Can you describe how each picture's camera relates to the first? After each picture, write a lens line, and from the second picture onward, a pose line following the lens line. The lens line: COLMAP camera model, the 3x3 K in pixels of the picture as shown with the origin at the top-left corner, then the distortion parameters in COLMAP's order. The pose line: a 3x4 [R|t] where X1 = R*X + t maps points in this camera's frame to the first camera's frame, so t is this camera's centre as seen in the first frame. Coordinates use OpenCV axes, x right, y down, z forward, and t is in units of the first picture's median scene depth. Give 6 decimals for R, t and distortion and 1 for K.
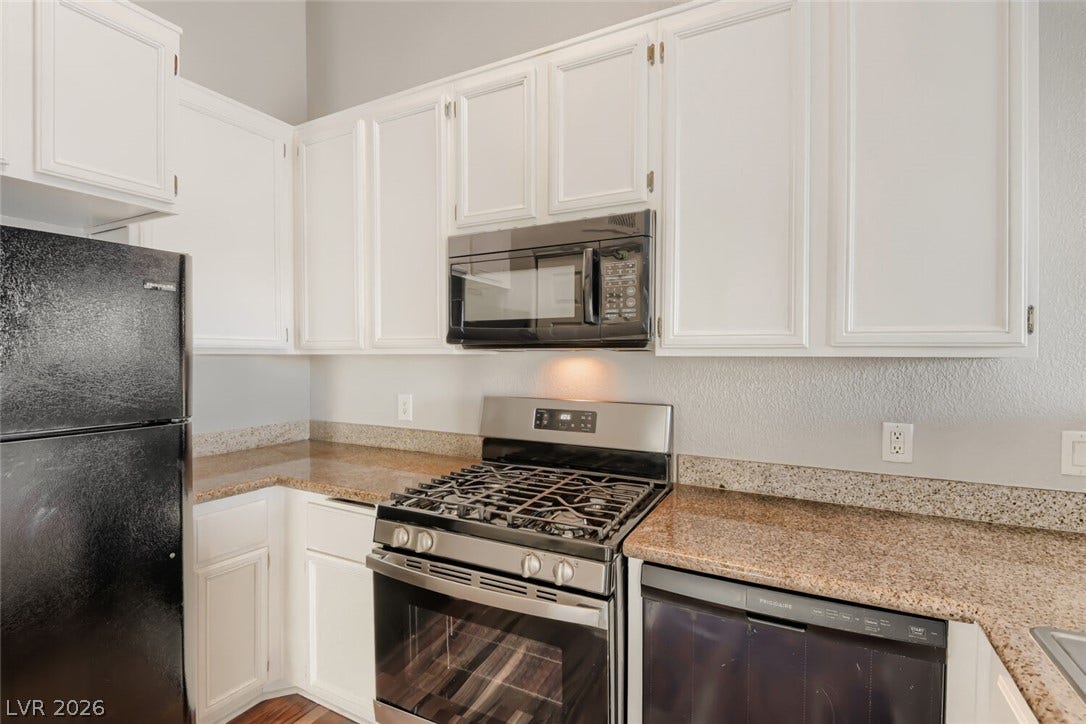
lens RADIAL K [[505.8, 0, 536.9], [0, 505.8, 359.5], [0, 0, 1]] dist [0.023357, -0.013212]
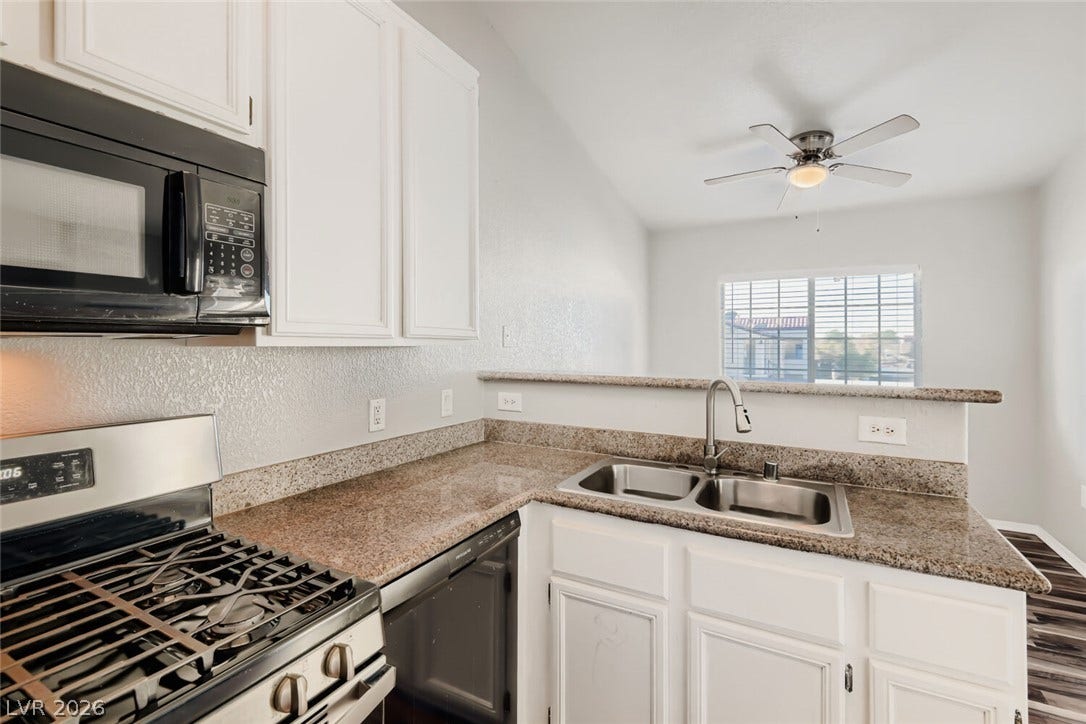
lens RADIAL K [[505.8, 0, 552.7], [0, 505.8, 342.7], [0, 0, 1]] dist [0.023357, -0.013212]
pose [[-0.009348, 0.000203, 0.999956, -0.480671], [0.006731, 0.999977, -0.000140, -0.009034], [-0.999934, 0.006729, -0.009349, 0.531002]]
